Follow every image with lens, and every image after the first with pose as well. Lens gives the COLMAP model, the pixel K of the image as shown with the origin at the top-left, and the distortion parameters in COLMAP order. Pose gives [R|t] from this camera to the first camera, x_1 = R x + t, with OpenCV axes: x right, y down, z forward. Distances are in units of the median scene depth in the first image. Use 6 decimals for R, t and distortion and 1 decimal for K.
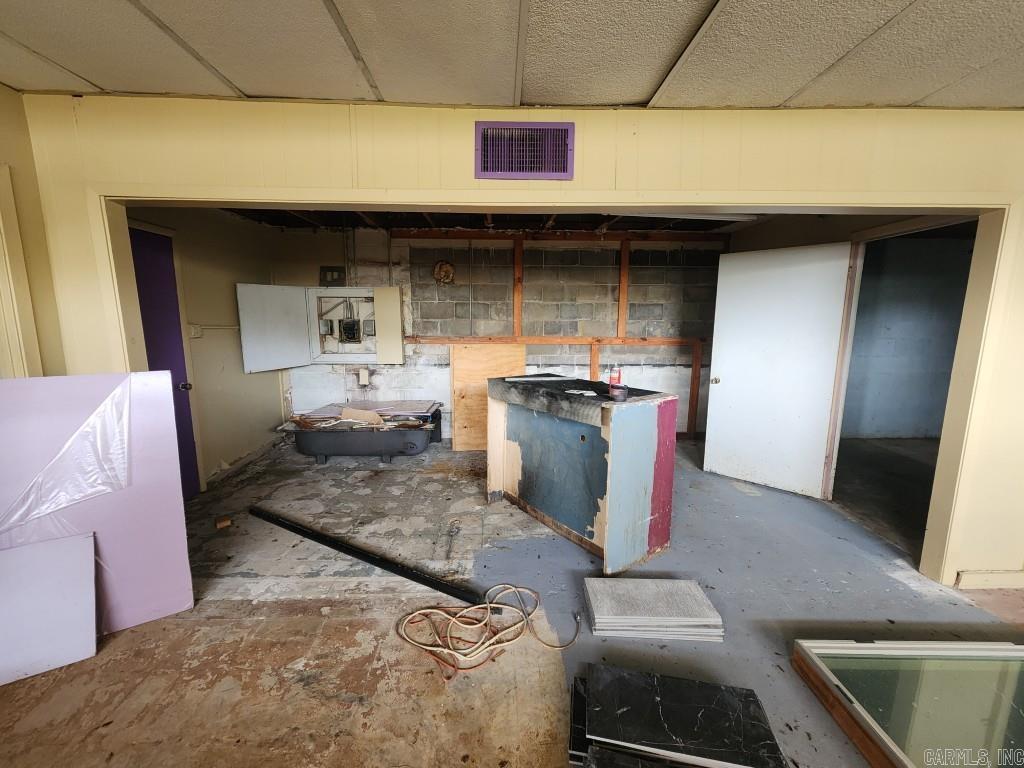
lens RADIAL K [[420.4, 0, 503.4], [0, 420.4, 381.6], [0, 0, 1]] dist [-0.001675, 0.001562]
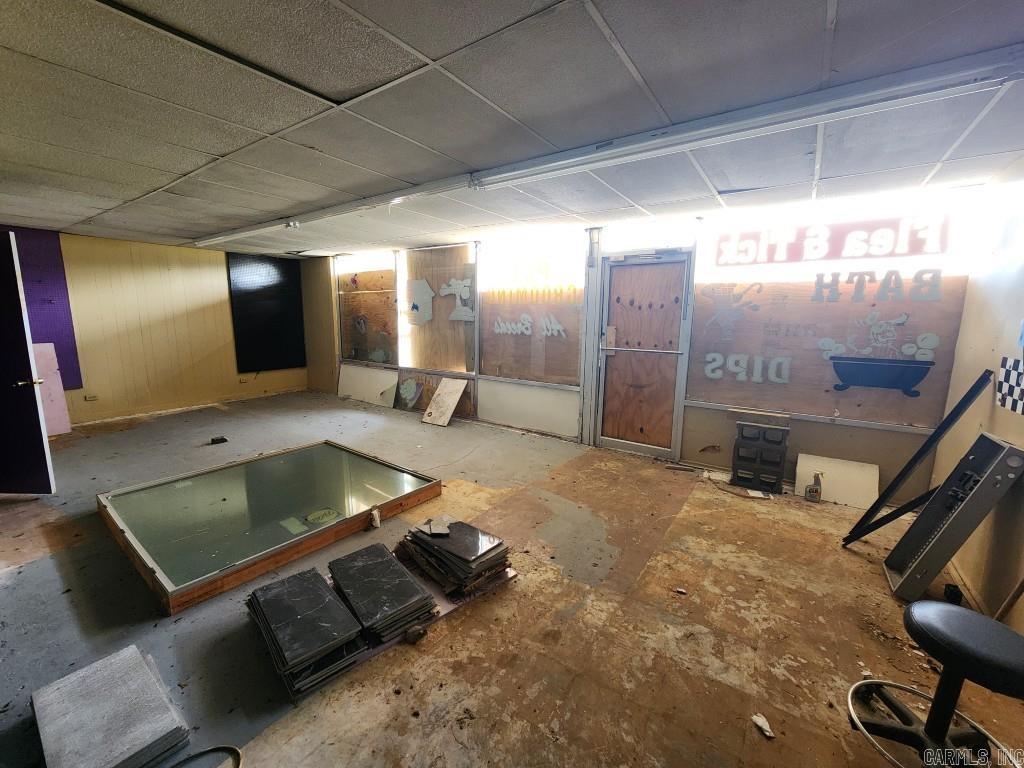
lens RADIAL K [[420.4, 0, 502.7], [0, 420.4, 382.2], [0, 0, 1]] dist [-0.001675, 0.001562]
pose [[-0.804061, -0.108794, 0.584508, -0.358983], [0.076580, 0.955975, 0.283280, -0.110736], [-0.589594, 0.272536, -0.760331, 0.629527]]
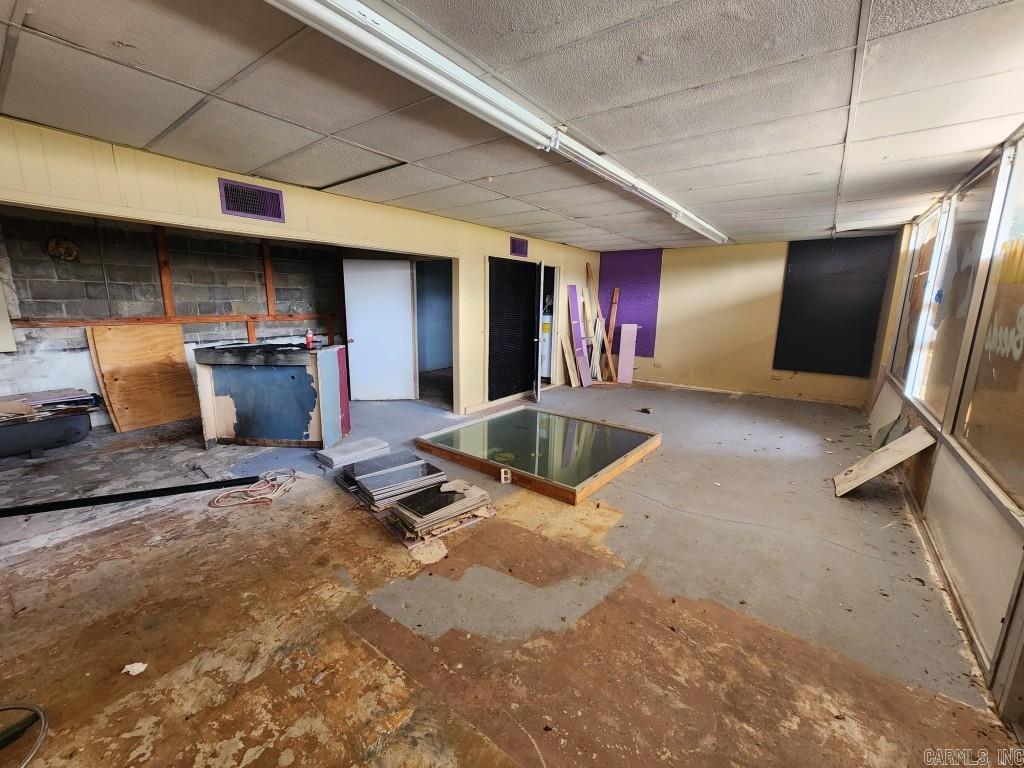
lens RADIAL K [[420.4, 0, 505.1], [0, 420.4, 381.8], [0, 0, 1]] dist [-0.001675, 0.001562]
pose [[0.616819, -0.146516, 0.773348, -0.426944], [0.108995, 0.988956, 0.100431, 0.062185], [-0.779522, 0.022343, 0.625976, -0.478968]]
